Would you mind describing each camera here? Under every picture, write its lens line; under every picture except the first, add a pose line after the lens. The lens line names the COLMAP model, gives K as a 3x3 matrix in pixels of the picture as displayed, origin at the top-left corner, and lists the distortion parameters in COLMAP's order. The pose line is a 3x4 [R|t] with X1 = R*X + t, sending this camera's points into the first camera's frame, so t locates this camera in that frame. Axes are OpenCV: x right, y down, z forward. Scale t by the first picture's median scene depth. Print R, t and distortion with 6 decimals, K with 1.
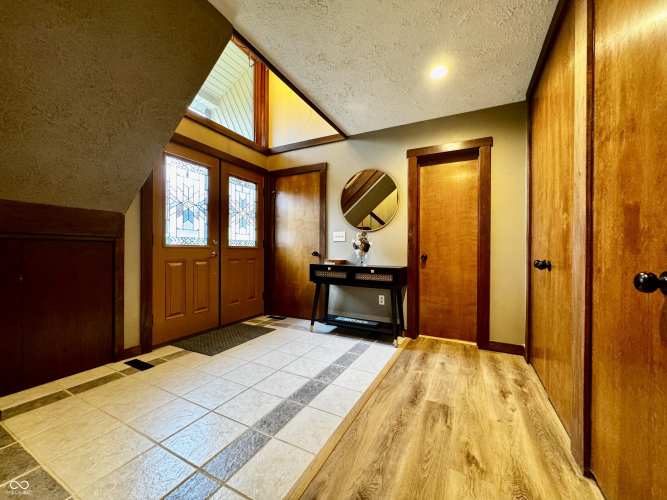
lens RADIAL K [[266.6, 0, 333.0], [0, 266.6, 250.3], [0, 0, 1]] dist [-0.002978, 0.000743]
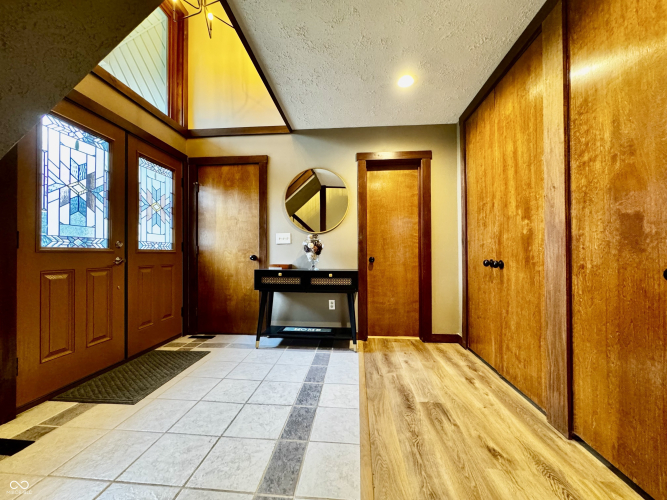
lens RADIAL K [[266.6, 0, 333.4], [0, 266.6, 250.2], [0, 0, 1]] dist [-0.002978, 0.000743]
pose [[0.924757, -0.005150, 0.380523, -0.235064], [0.010242, 0.999883, -0.011357, 0.000601], [-0.380420, 0.014400, 0.924702, 0.137767]]
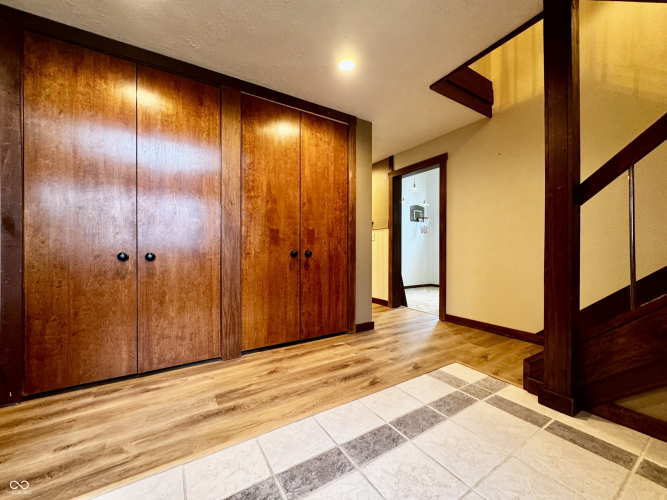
lens RADIAL K [[266.6, 0, 333.2], [0, 266.6, 250.5], [0, 0, 1]] dist [-0.002978, 0.000743]
pose [[-0.859130, -0.004737, 0.511736, -0.328177], [-0.002242, 0.999982, 0.005493, 0.016493], [-0.511753, 0.003572, -0.859125, 1.147464]]
